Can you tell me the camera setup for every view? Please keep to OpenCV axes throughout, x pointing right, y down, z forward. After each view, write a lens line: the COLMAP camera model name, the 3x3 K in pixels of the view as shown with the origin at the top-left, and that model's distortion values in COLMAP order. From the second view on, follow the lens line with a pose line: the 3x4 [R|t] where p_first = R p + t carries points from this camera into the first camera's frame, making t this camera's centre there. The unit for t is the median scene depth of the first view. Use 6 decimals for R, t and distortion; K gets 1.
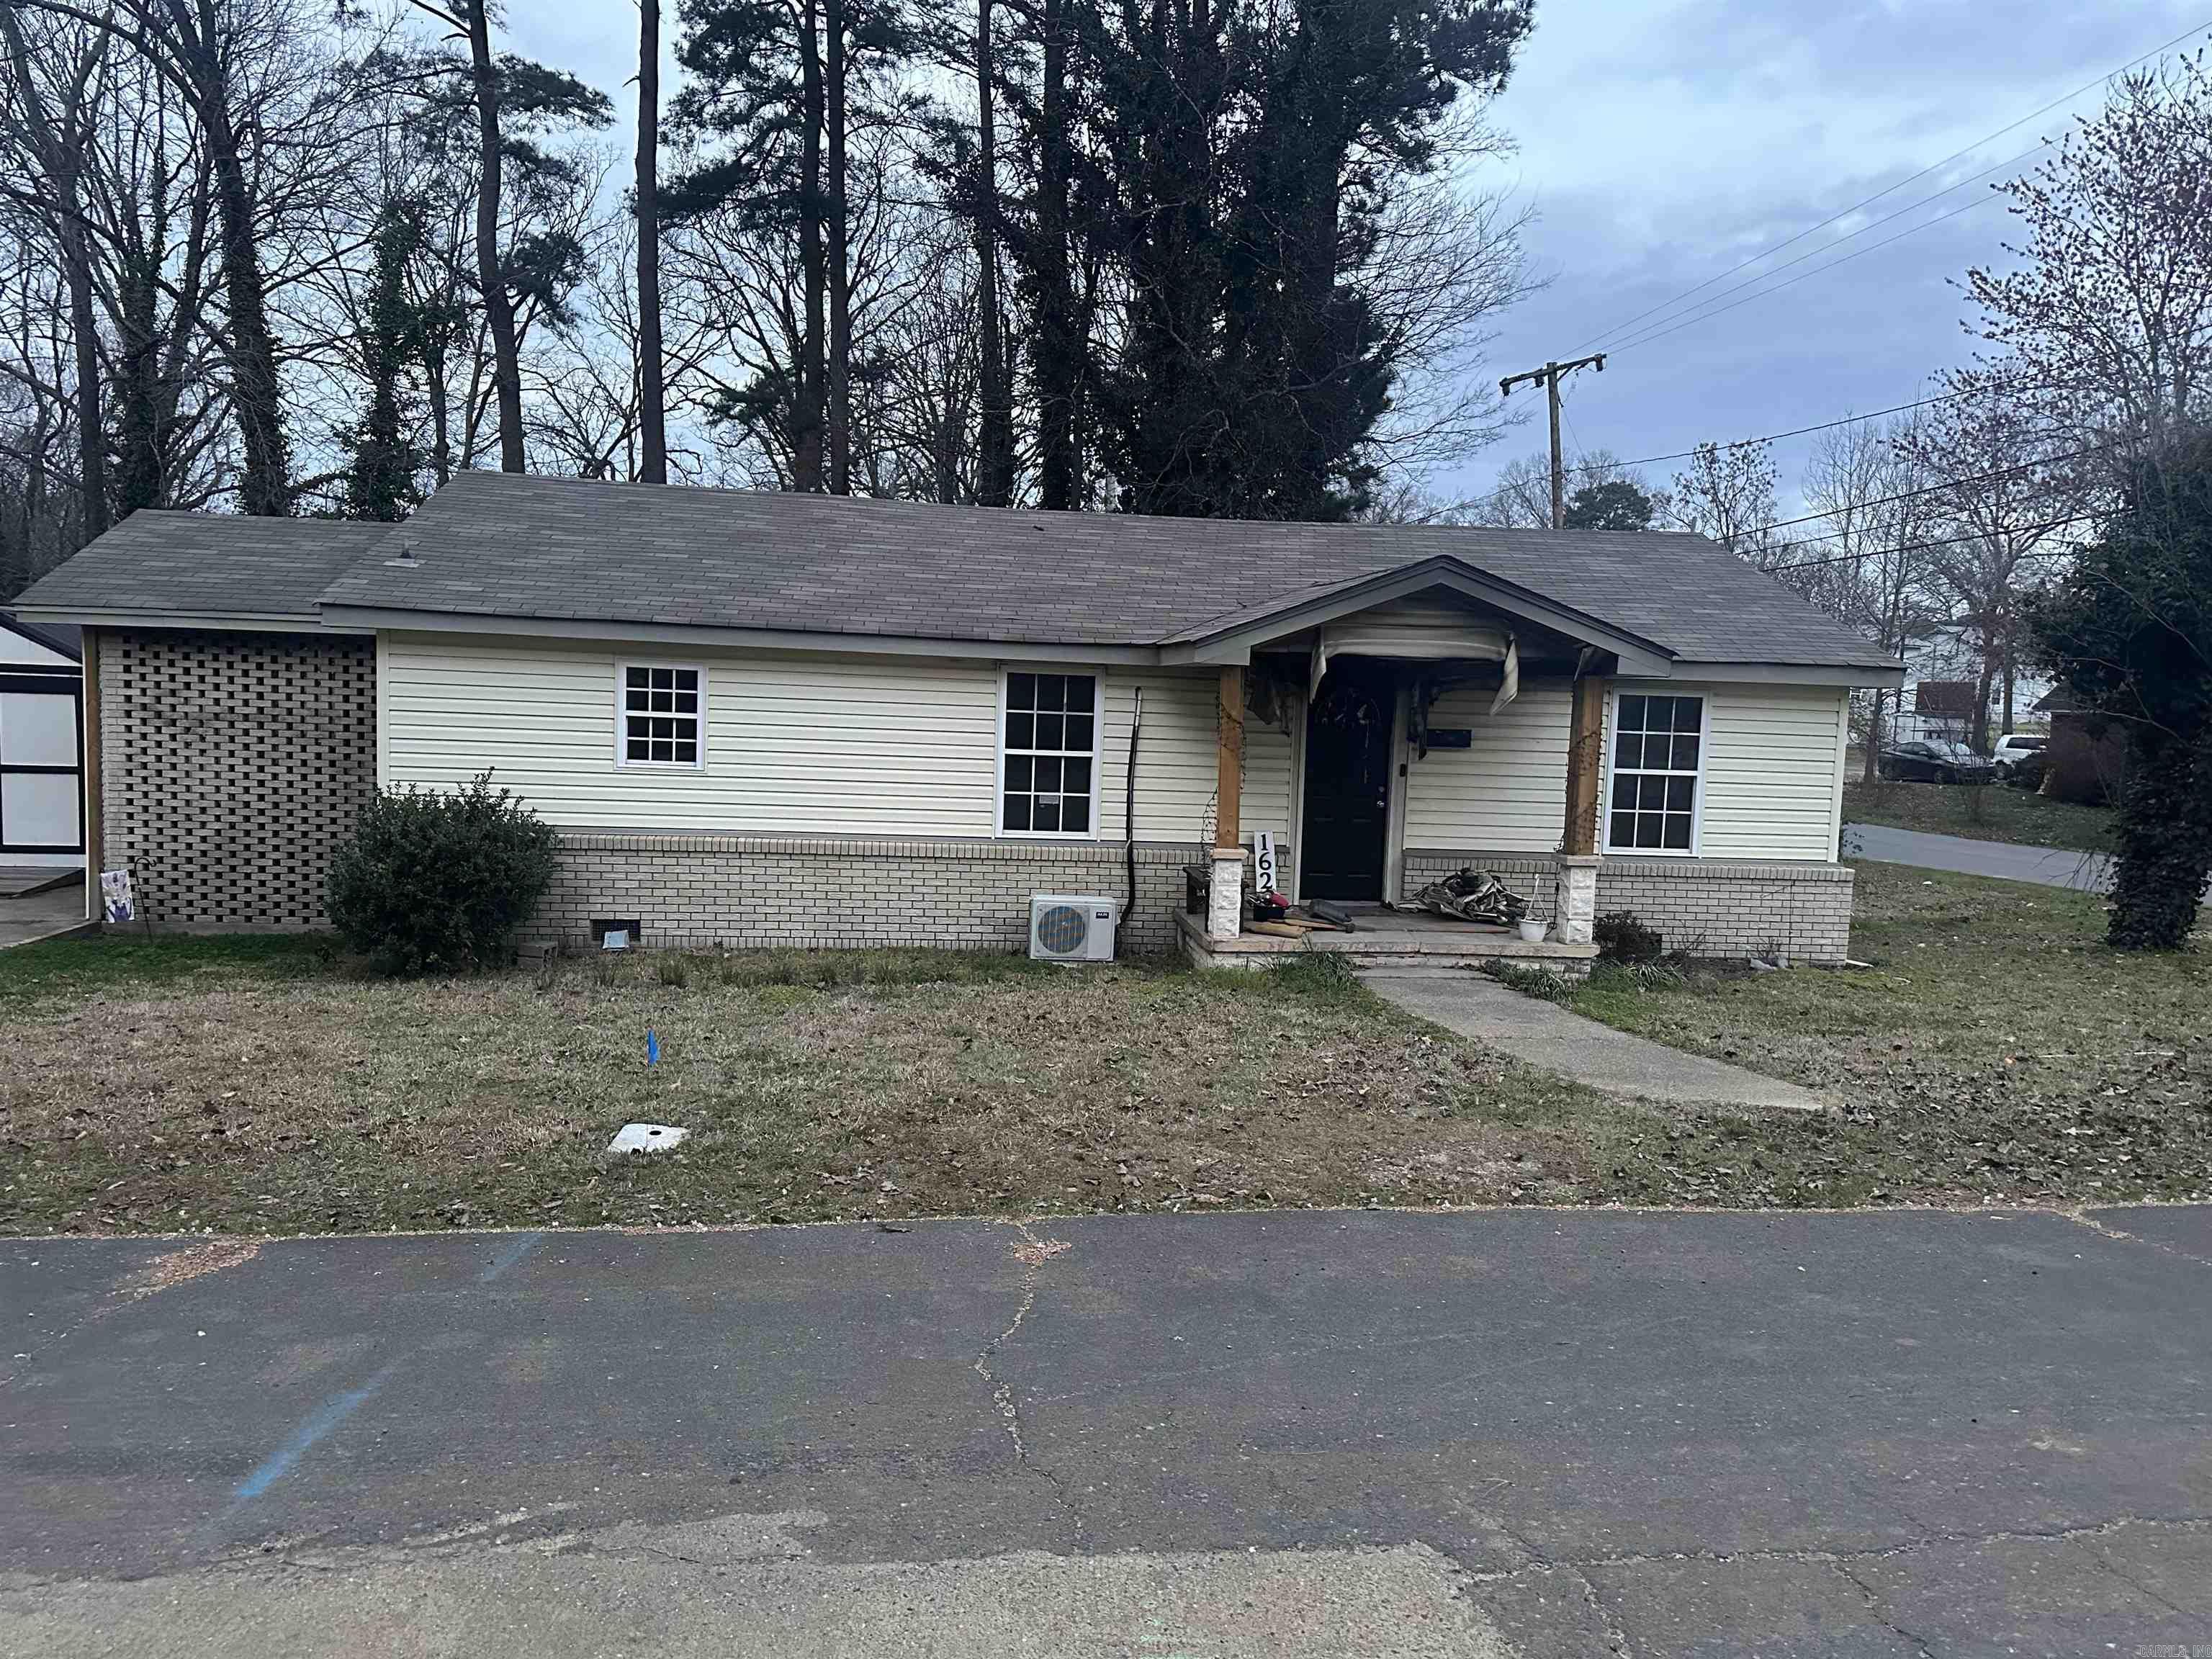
lens RADIAL K [[1561.3, 0, 1101.9], [0, 1561.3, 844.1], [0, 0, 1]] dist [0.048247, -0.045747]
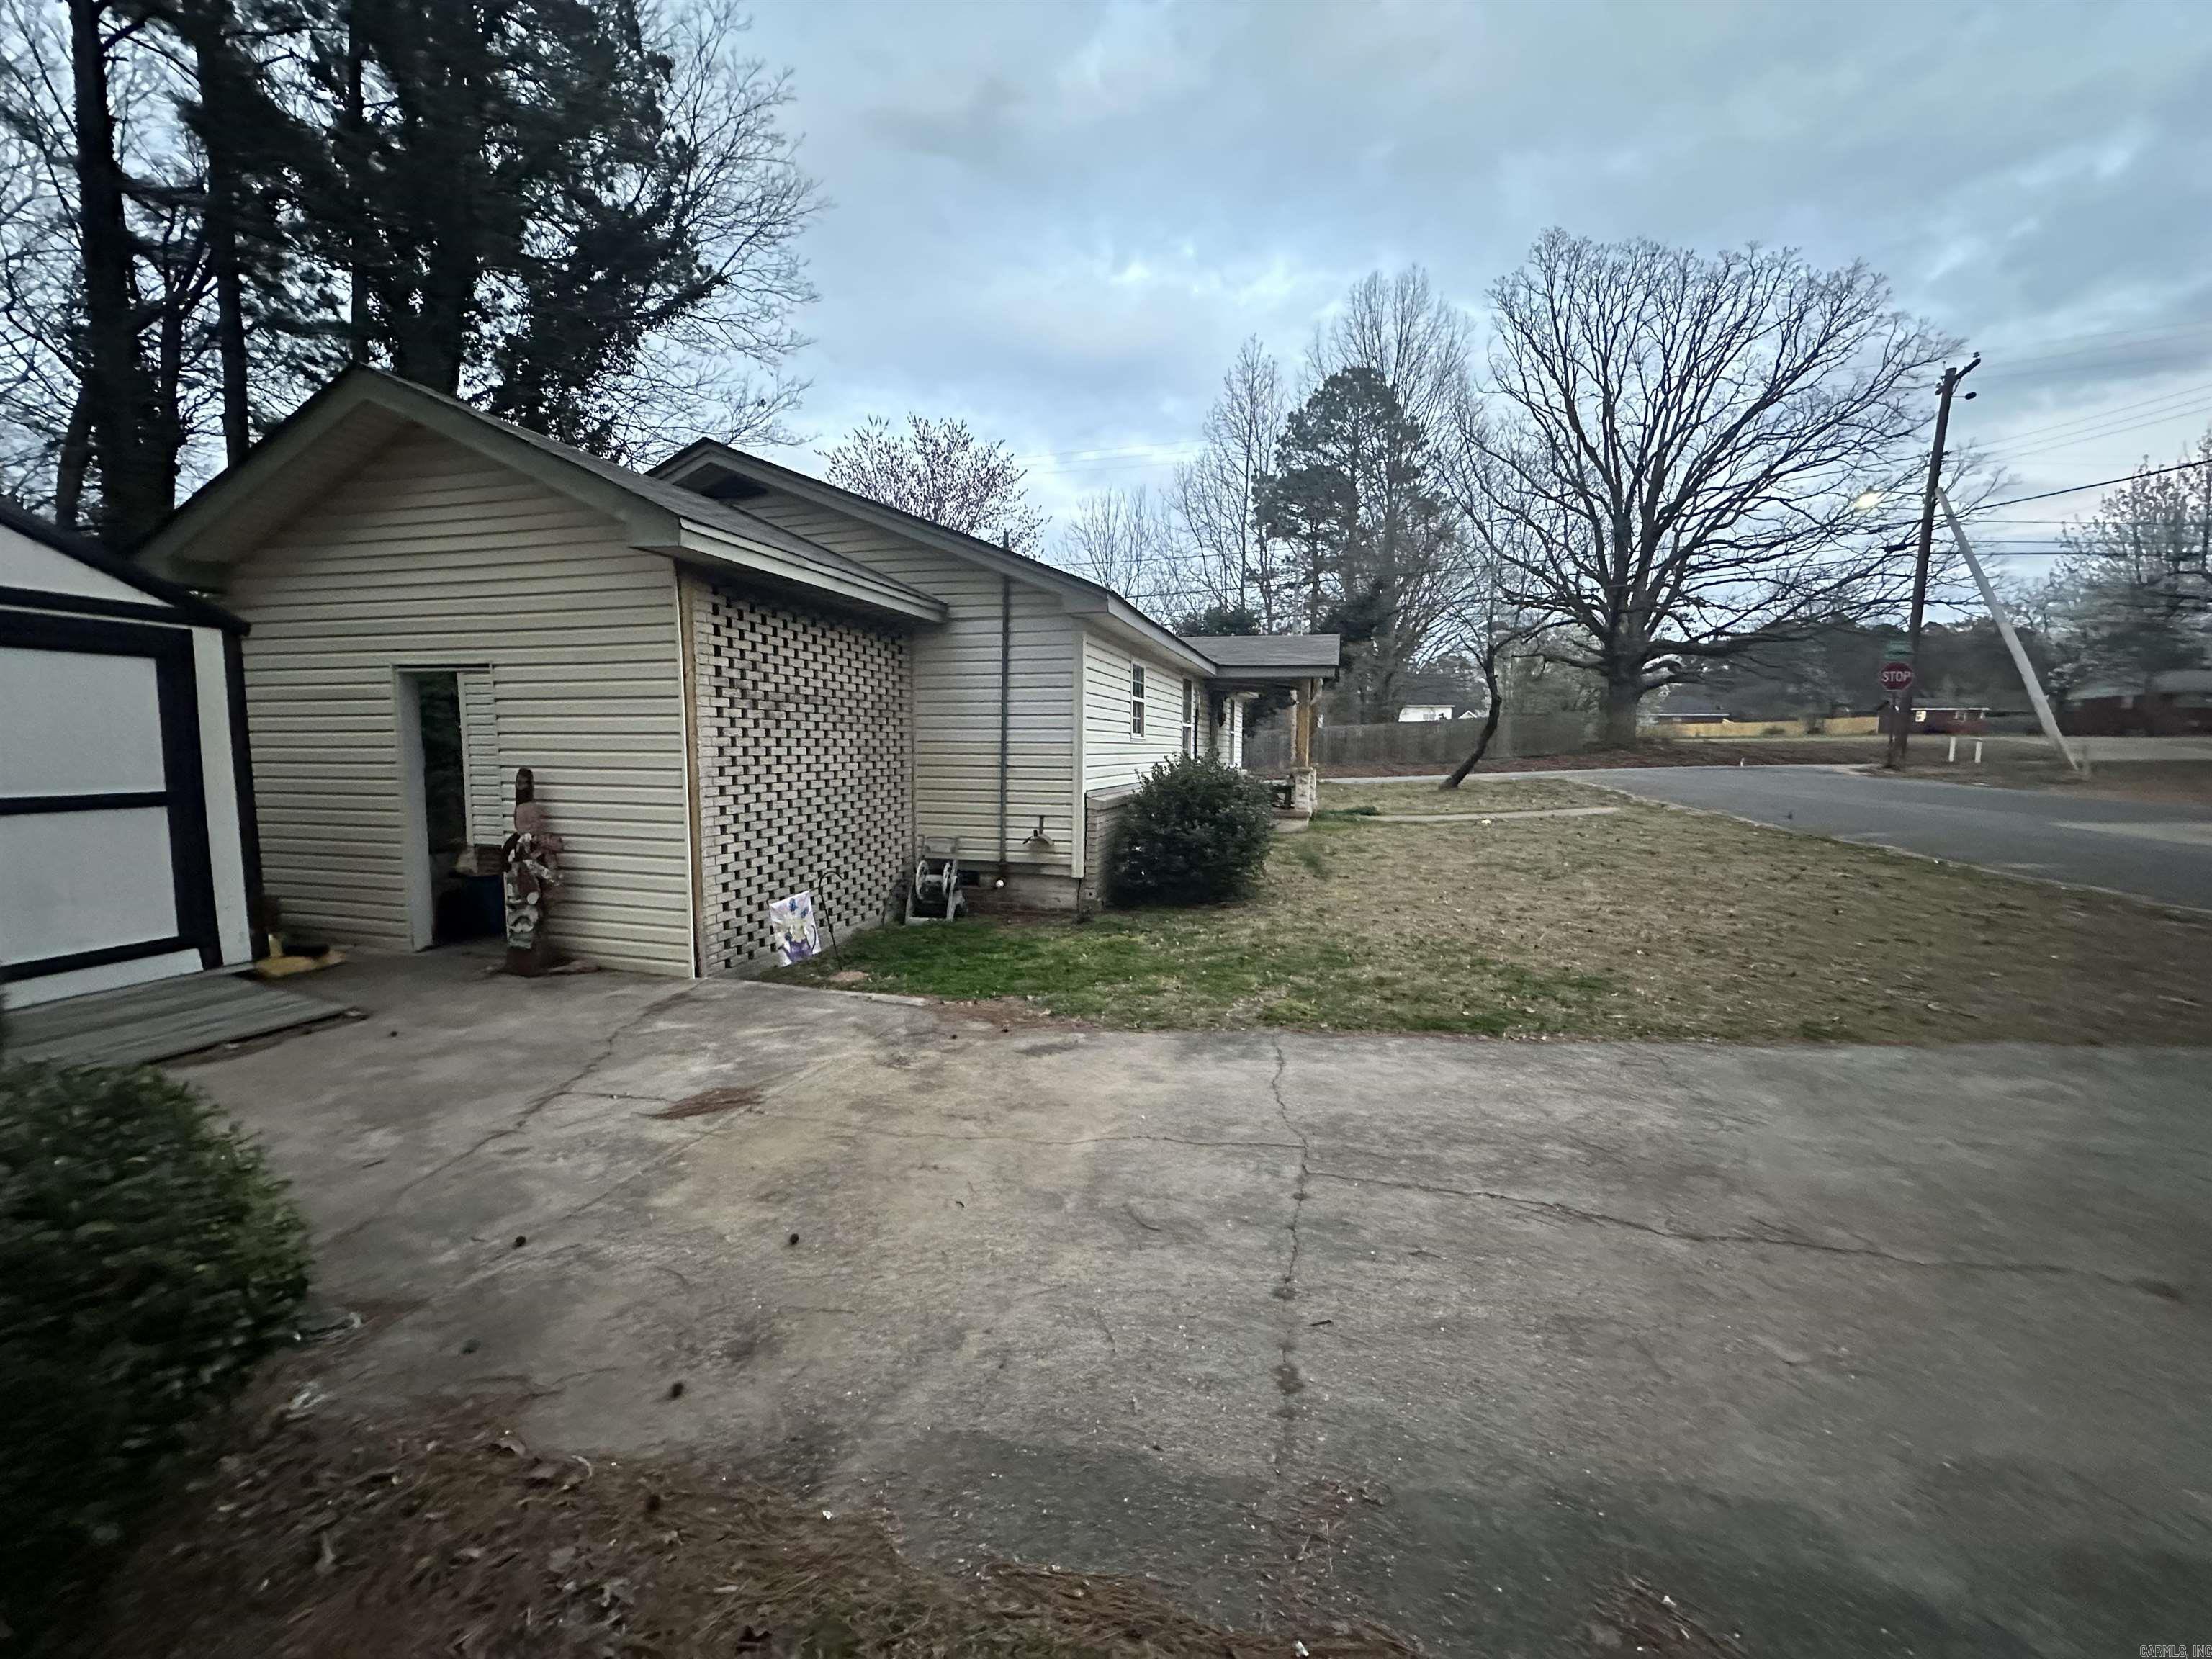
lens RADIAL K [[892.6, 0, 1099.8], [0, 892.6, 834.1], [0, 0, 1]] dist [-0.002554, 0.000319]
pose [[0.368967, -0.123559, 0.921193, -0.939659], [0.090525, 0.991189, 0.096690, -0.040317], [-0.925023, 0.047716, 0.376902, 0.677478]]
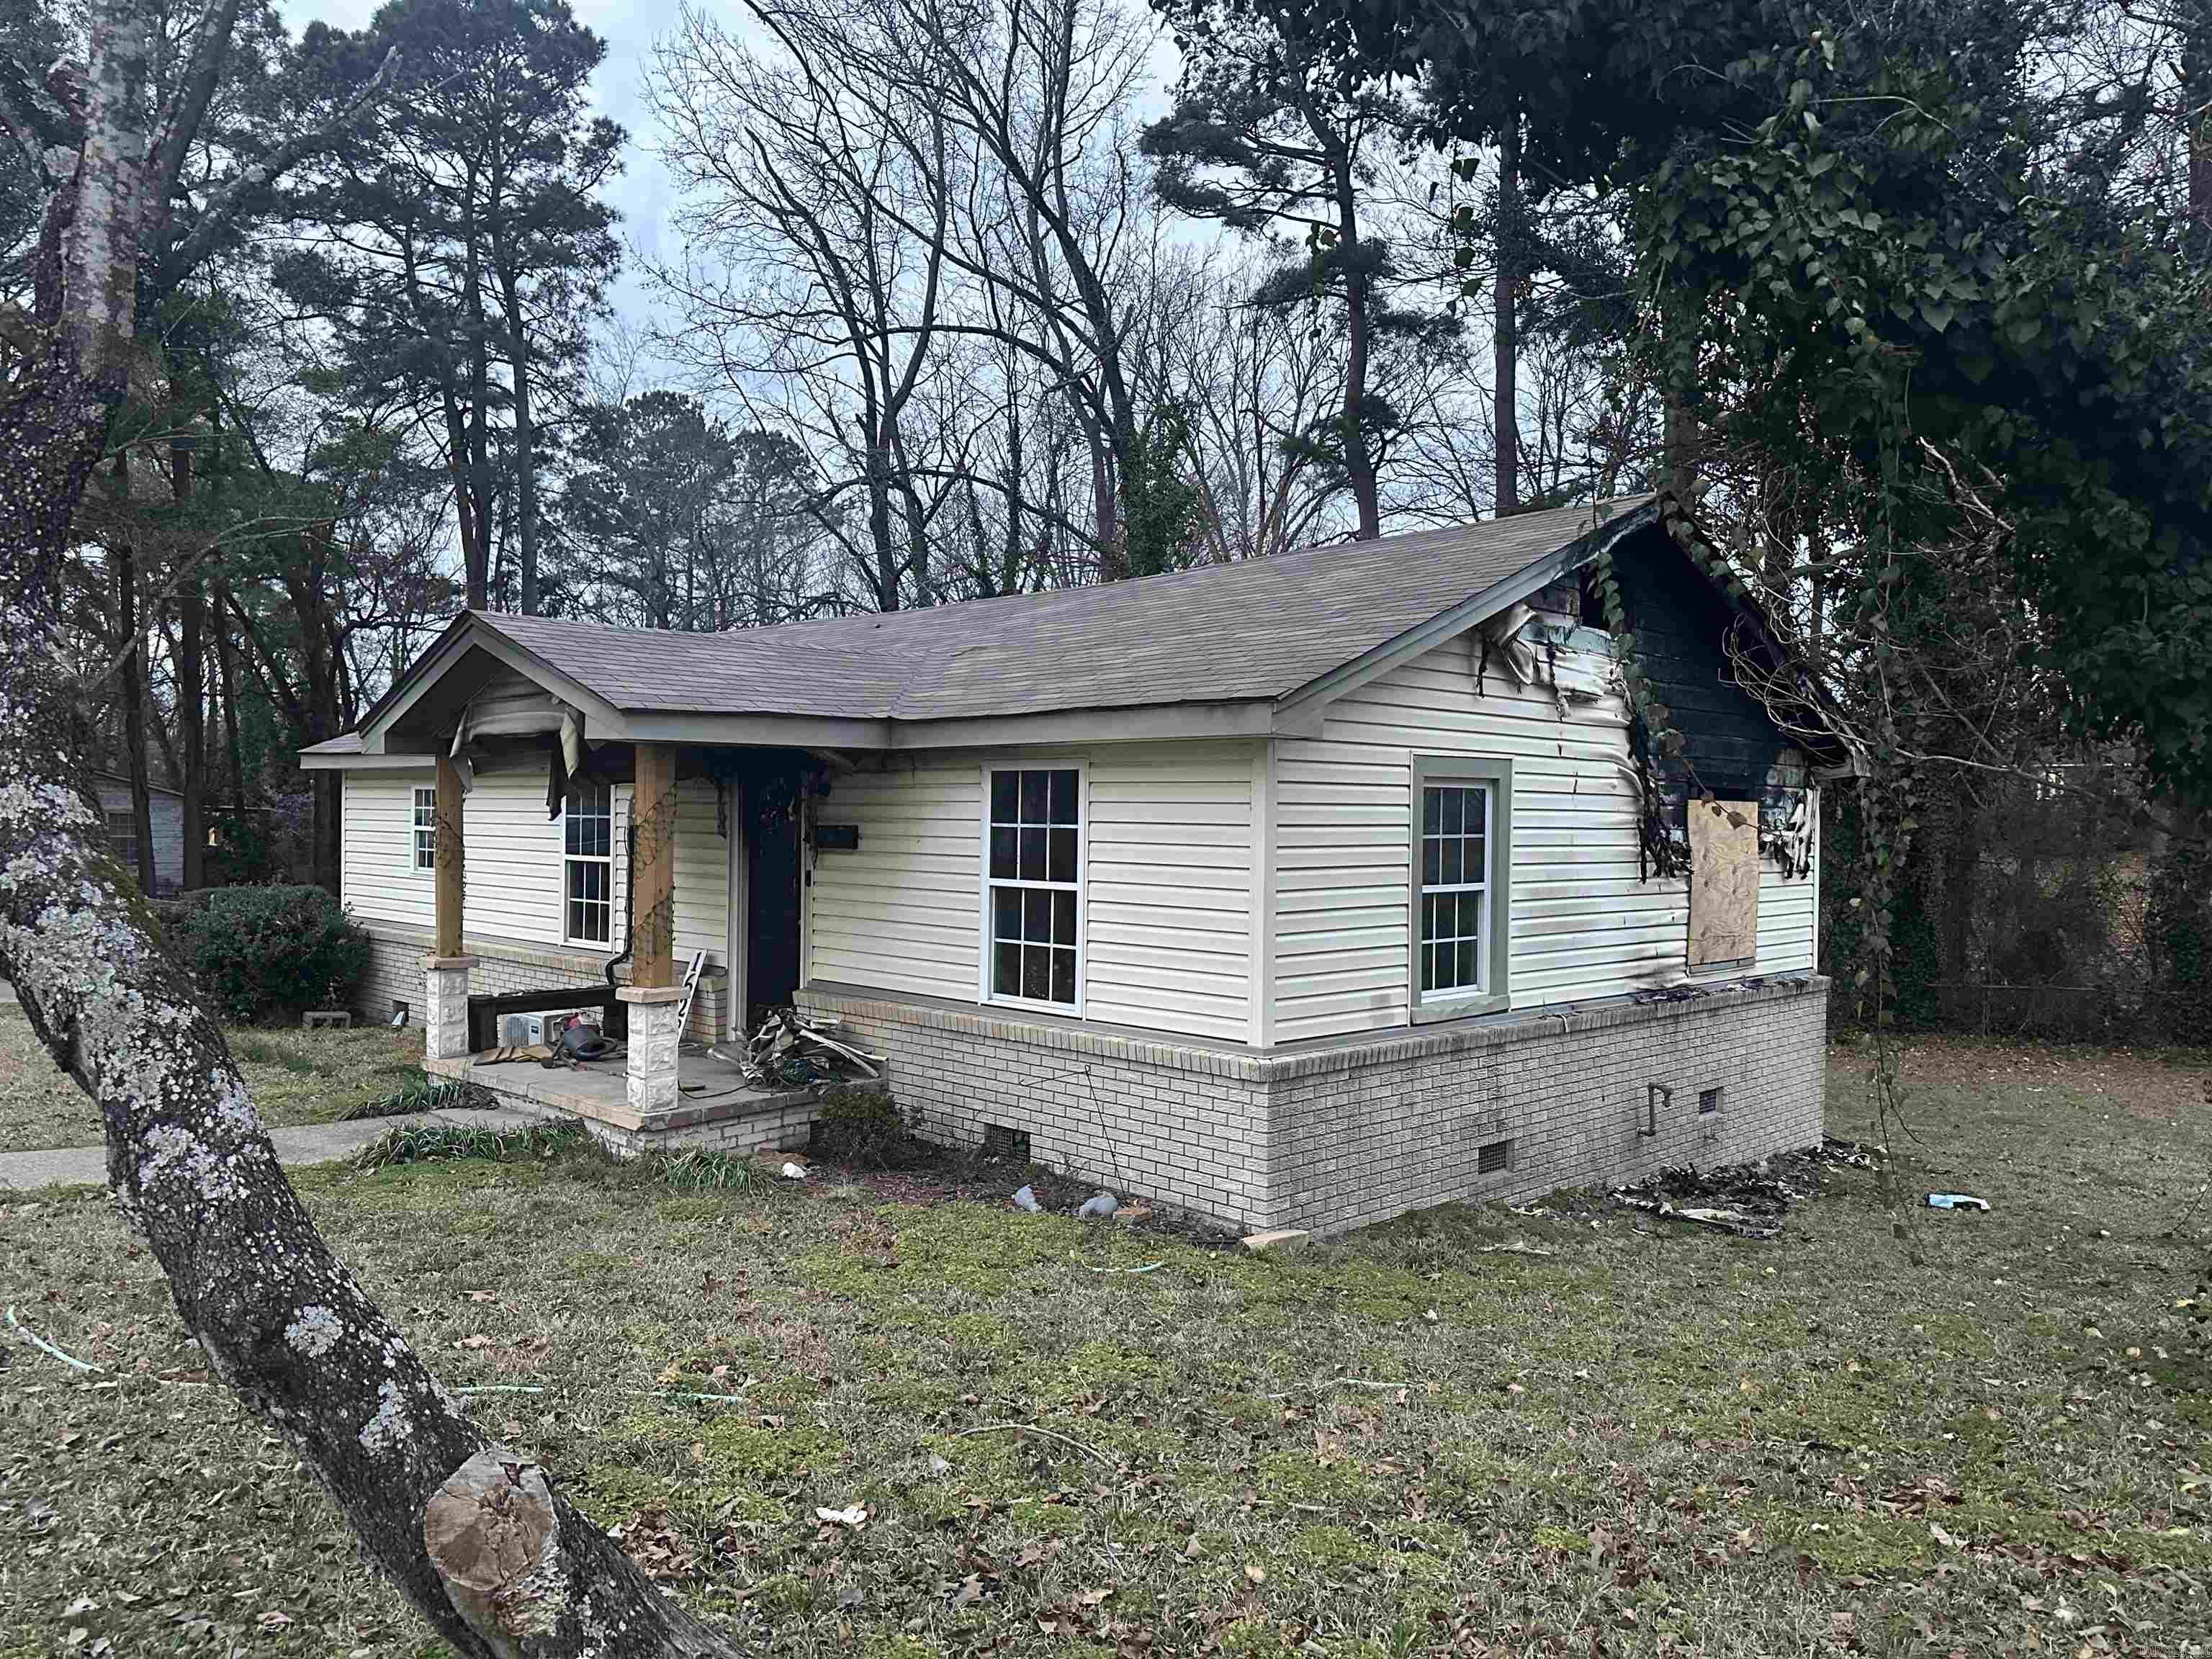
lens RADIAL K [[1561.3, 0, 1102.7], [0, 1561.3, 834.9], [0, 0, 1]] dist [0.048247, -0.045747]
pose [[0.601581, -0.023807, -0.798457, 0.892610], [-0.079183, 0.992856, -0.089263, -0.009662], [0.794877, 0.116924, 0.595398, 0.620416]]
